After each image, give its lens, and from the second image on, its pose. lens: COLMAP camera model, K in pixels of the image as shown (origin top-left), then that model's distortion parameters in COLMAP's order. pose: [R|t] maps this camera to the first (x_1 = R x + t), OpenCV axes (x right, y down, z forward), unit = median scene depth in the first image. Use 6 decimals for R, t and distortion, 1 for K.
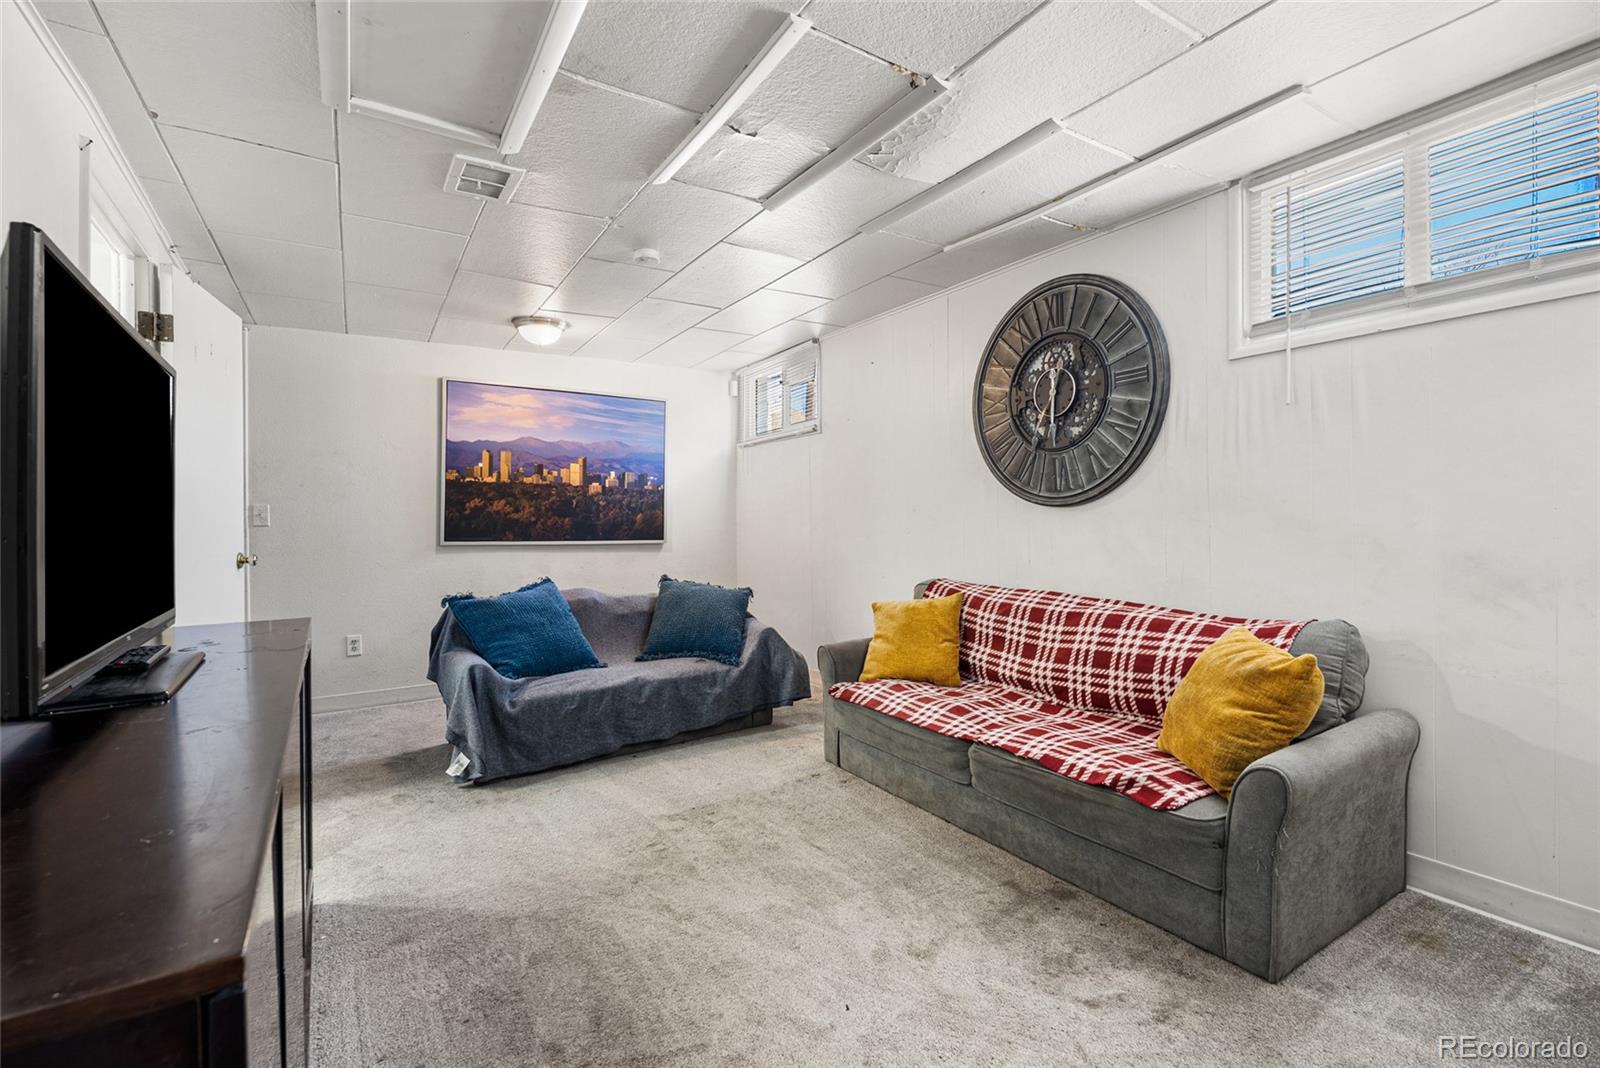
lens RADIAL K [[711.3, 0, 806.2], [0, 711.3, 528.4], [0, 0, 1]] dist [-0.005095, 0.000704]
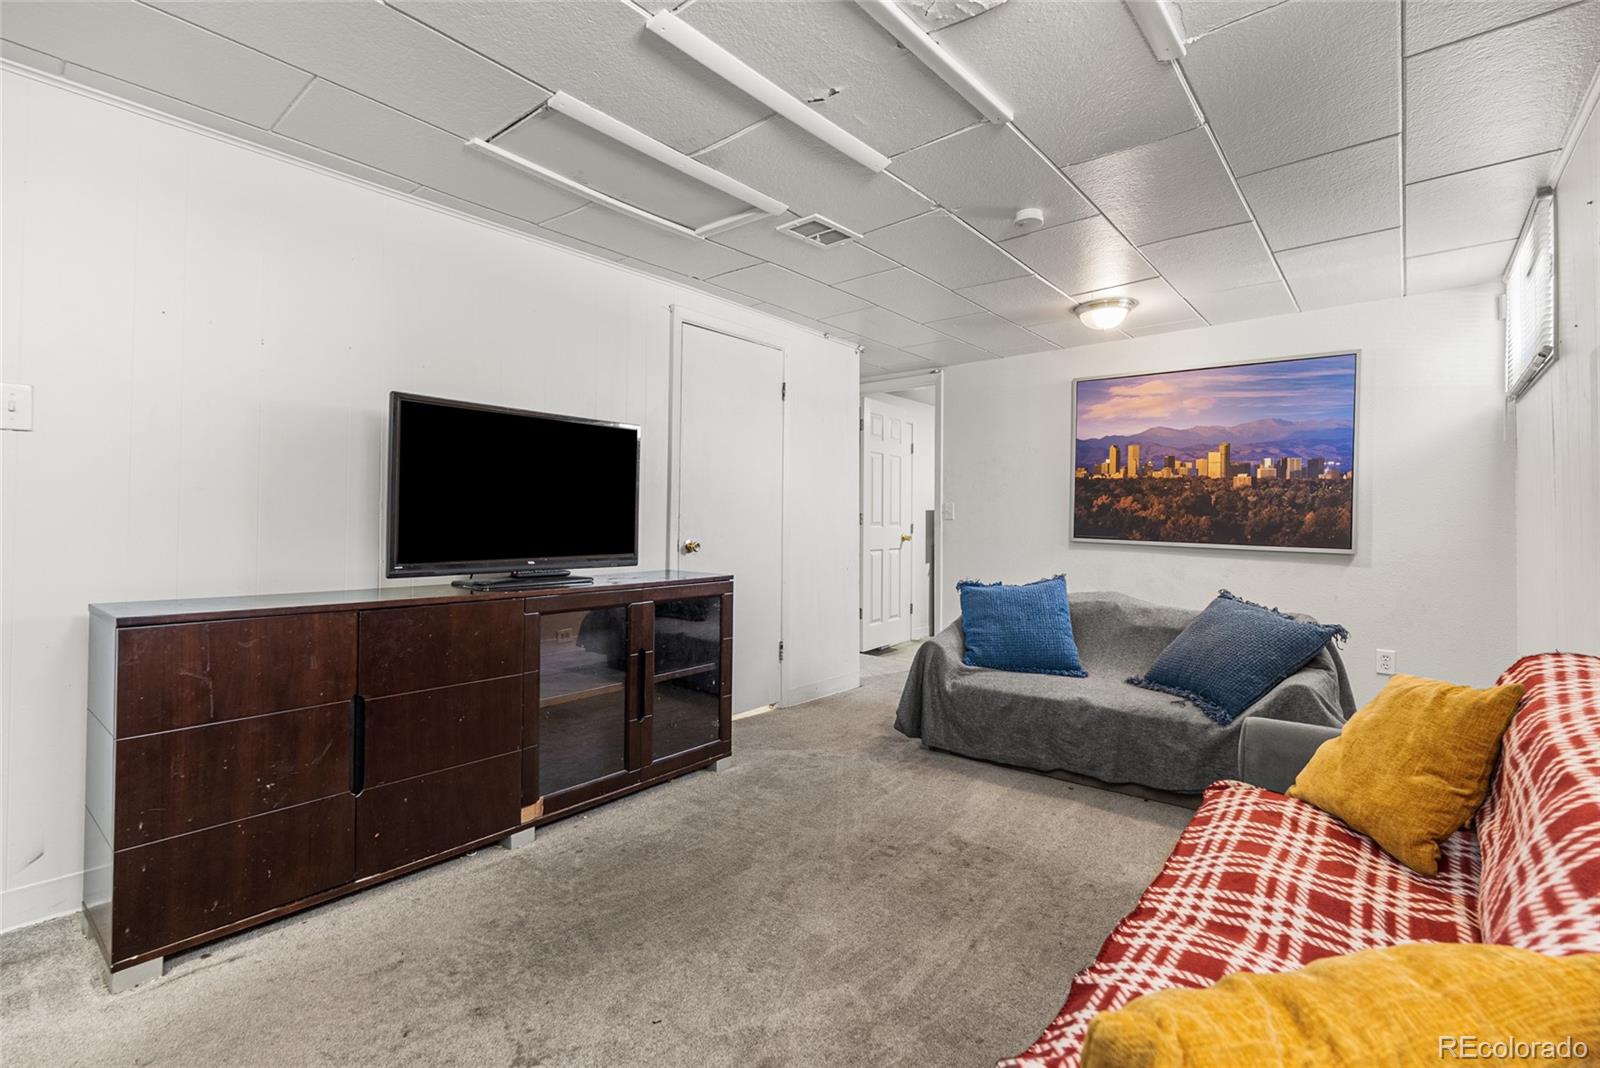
lens RADIAL K [[711.3, 0, 819.0], [0, 711.3, 505.2], [0, 0, 1]] dist [-0.005095, 0.000704]
pose [[0.293862, -0.010042, -0.955795, 0.359107], [-0.034886, 0.999166, -0.021224, 0.006250], [0.955211, 0.039580, 0.293266, 0.326081]]
